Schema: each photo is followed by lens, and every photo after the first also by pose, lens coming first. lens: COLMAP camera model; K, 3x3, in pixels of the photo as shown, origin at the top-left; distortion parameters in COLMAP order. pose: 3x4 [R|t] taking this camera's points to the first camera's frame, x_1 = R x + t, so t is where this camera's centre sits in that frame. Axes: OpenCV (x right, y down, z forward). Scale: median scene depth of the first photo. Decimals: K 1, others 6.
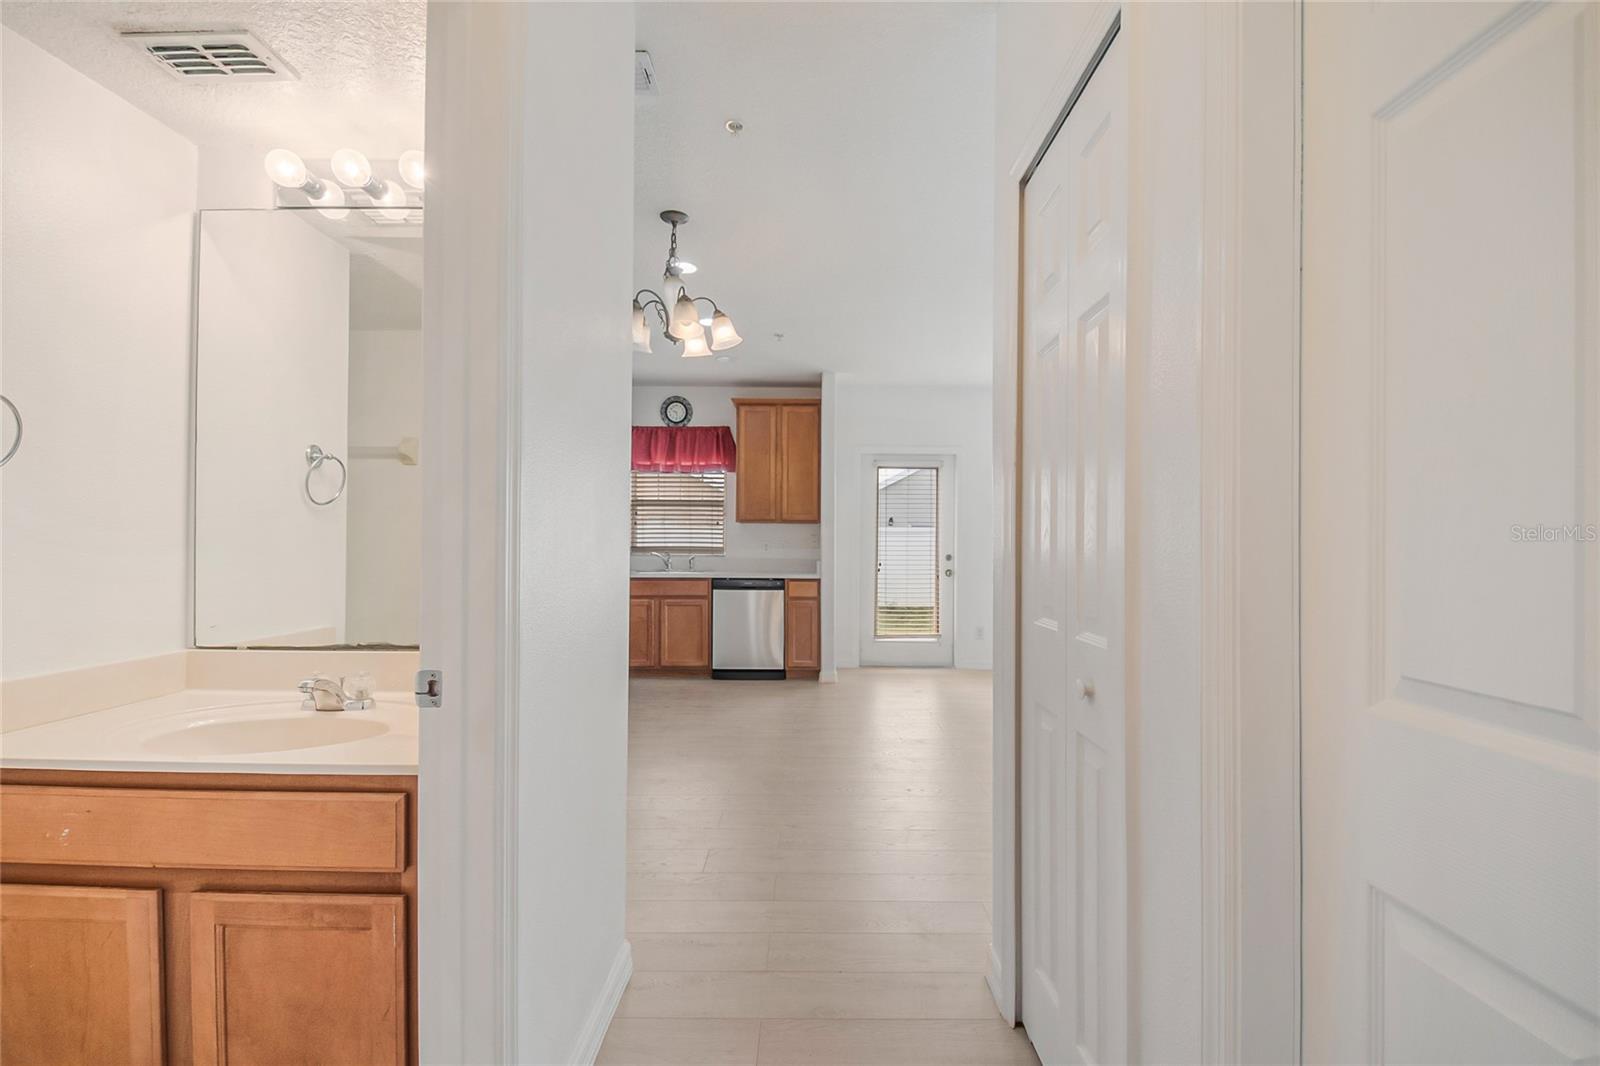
lens RADIAL K [[717.9, 0, 793.4], [0, 717.9, 542.2], [0, 0, 1]] dist [0.017618, -0.017026]
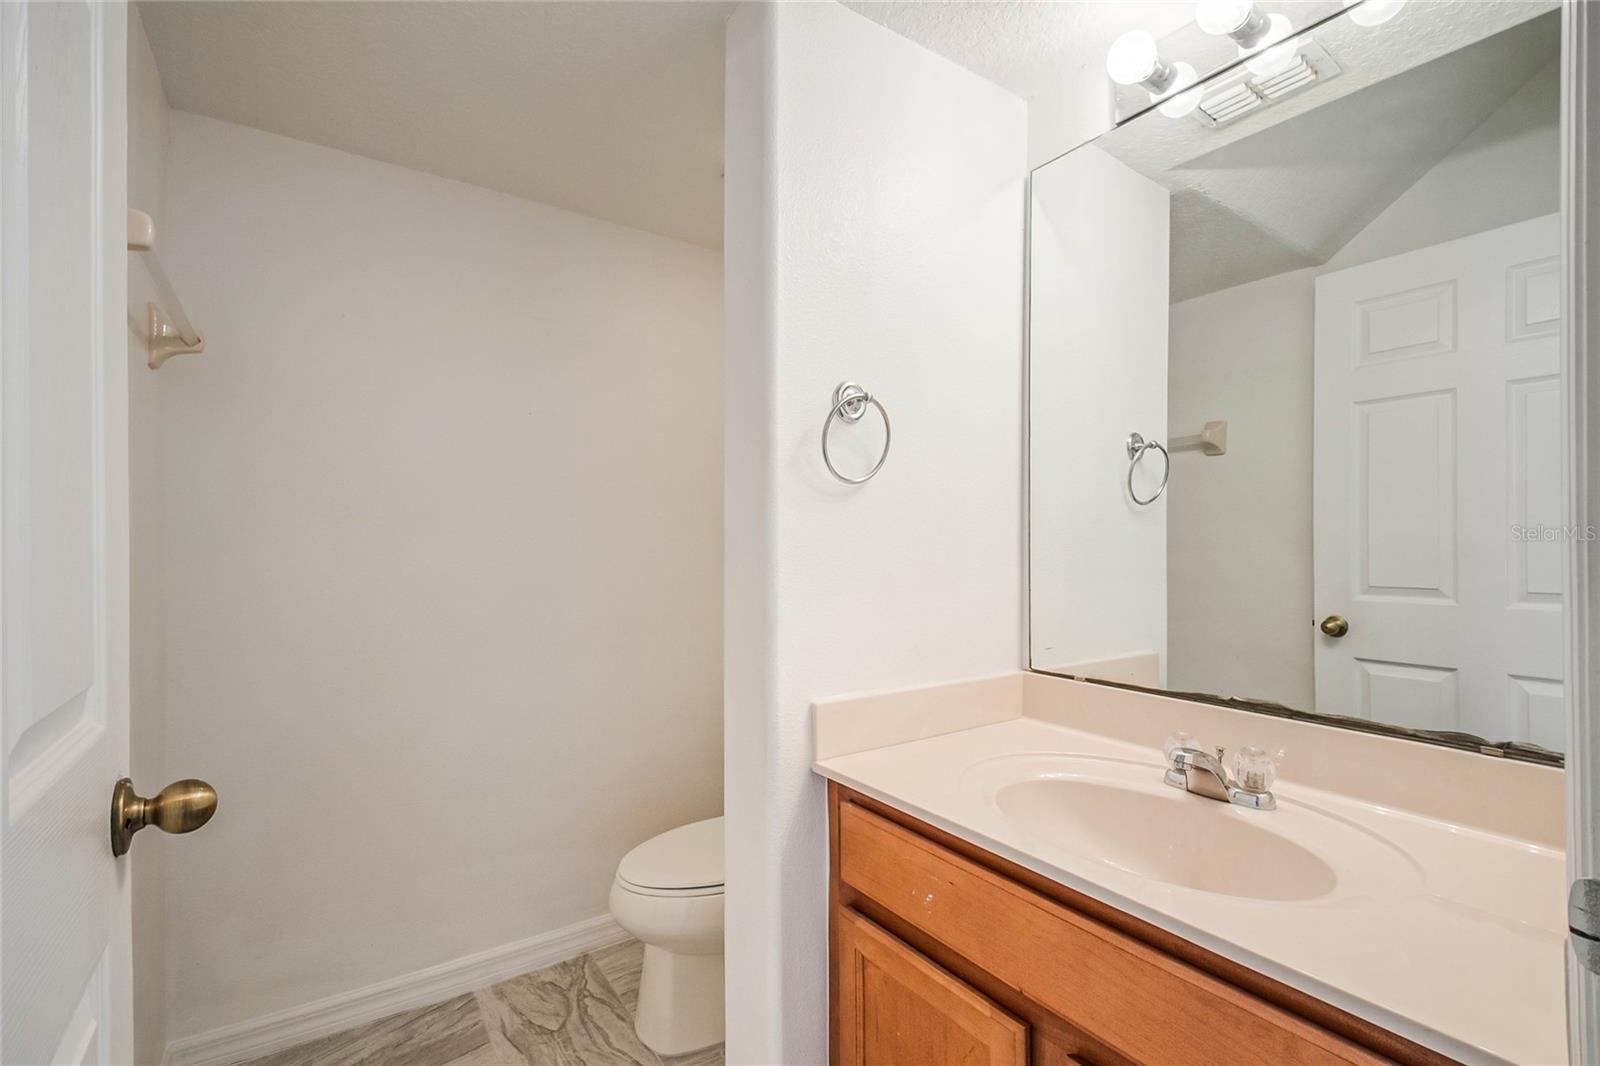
lens RADIAL K [[717.9, 0, 793.4], [0, 717.9, 542.2], [0, 0, 1]] dist [0.017618, -0.017026]
pose [[0.576289, -0.012285, -0.817154, -0.279492], [0.007745, 0.999924, -0.009571, -0.005035], [0.817210, -0.000813, 0.576340, 0.258215]]
